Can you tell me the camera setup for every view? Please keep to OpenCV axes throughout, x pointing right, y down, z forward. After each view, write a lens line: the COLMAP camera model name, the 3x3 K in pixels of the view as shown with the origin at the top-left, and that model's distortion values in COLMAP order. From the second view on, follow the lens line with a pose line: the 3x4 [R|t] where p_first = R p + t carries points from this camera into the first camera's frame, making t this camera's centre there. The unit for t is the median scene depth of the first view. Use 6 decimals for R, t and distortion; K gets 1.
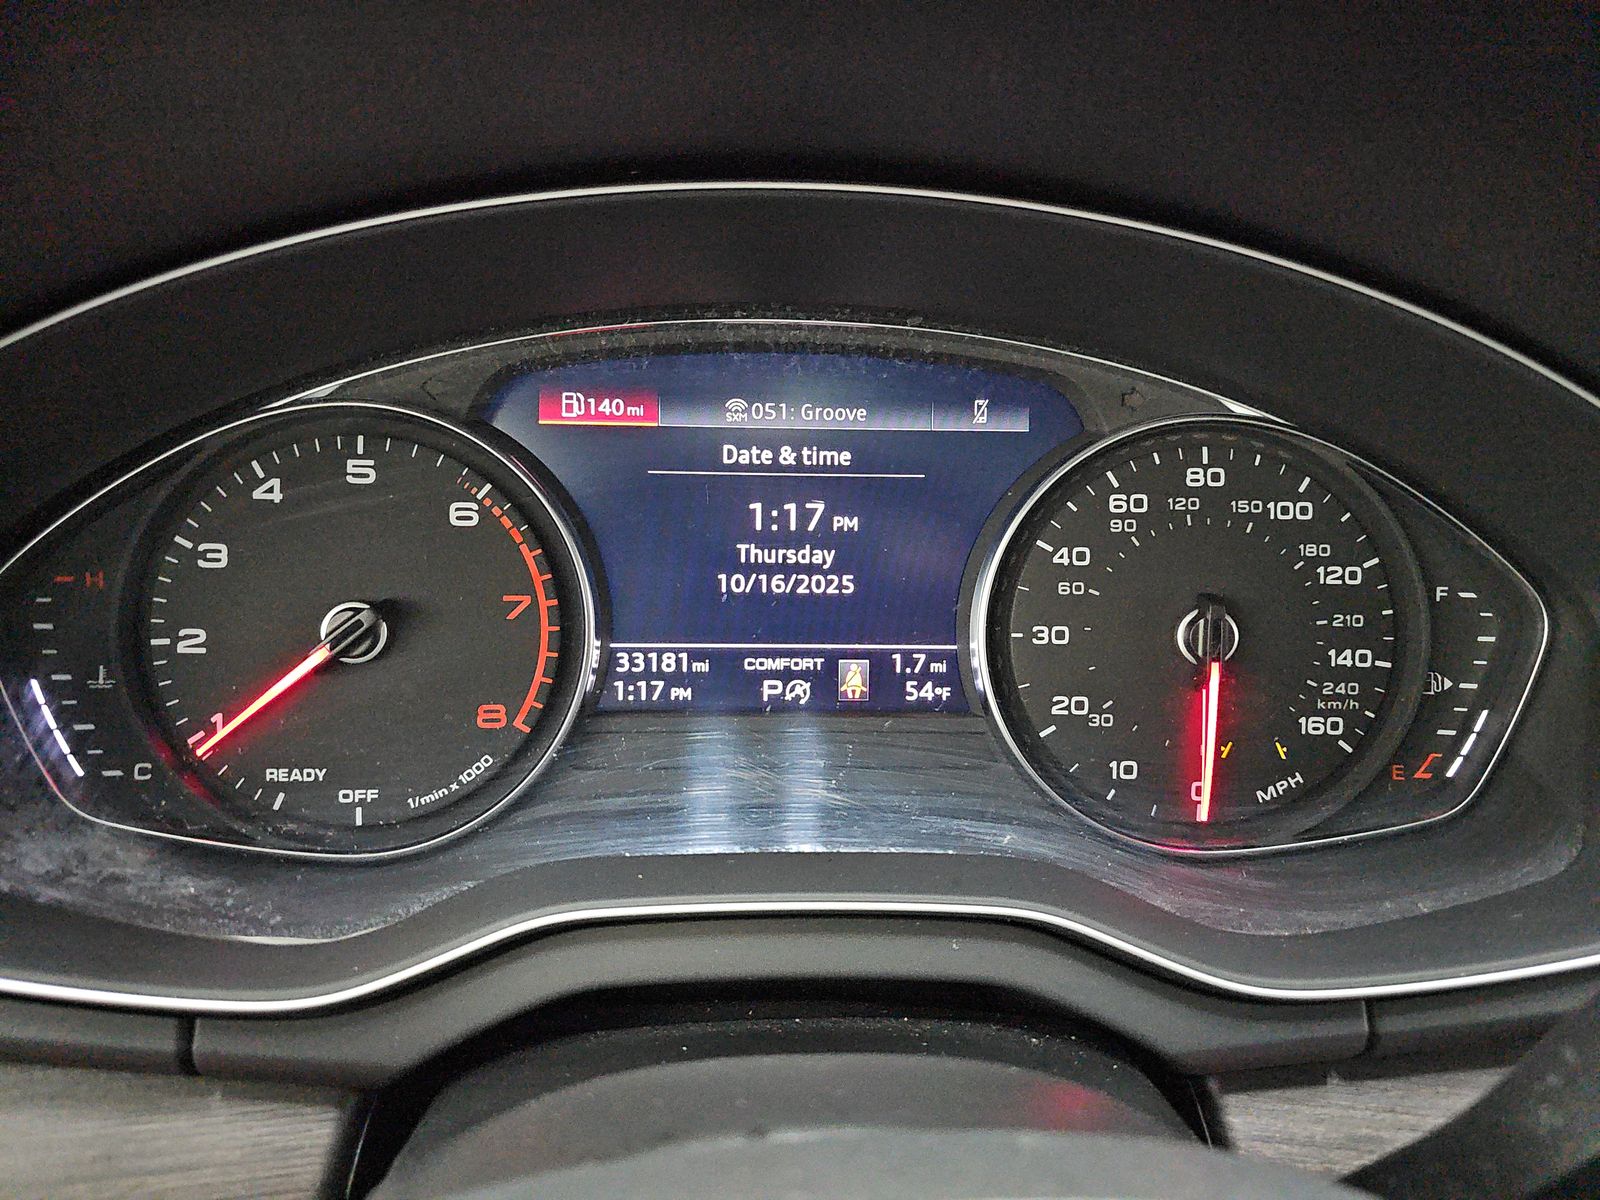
lens RADIAL K [[1061.6, 0, 806.5], [0, 1061.6, 568.5], [0, 0, 1]] dist [0.032078, -0.031220]
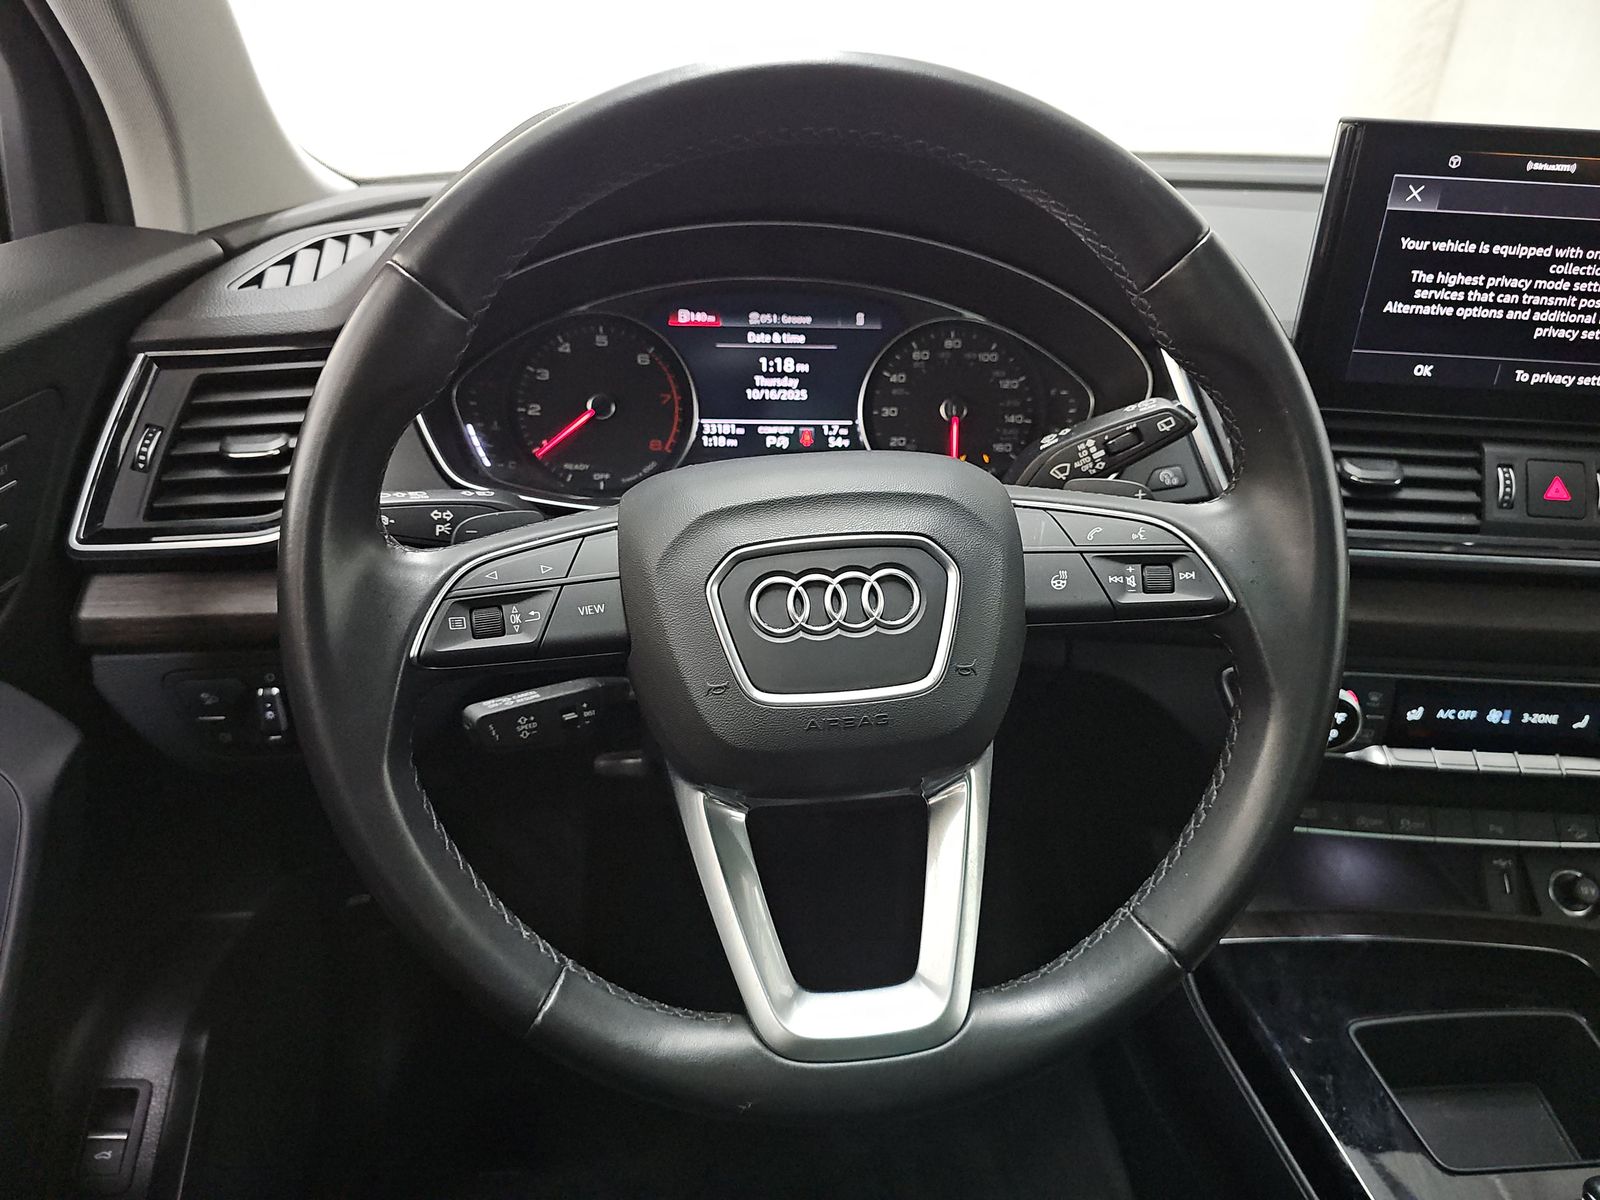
lens RADIAL K [[1061.6, 0, 793.2], [0, 1061.6, 602.4], [0, 0, 1]] dist [0.032078, -0.031220]
pose [[0.999079, -0.017081, 0.039354, -0.082623], [0.017505, 0.999792, -0.010450, 0.493771], [-0.039167, 0.011129, 0.999171, -1.309179]]
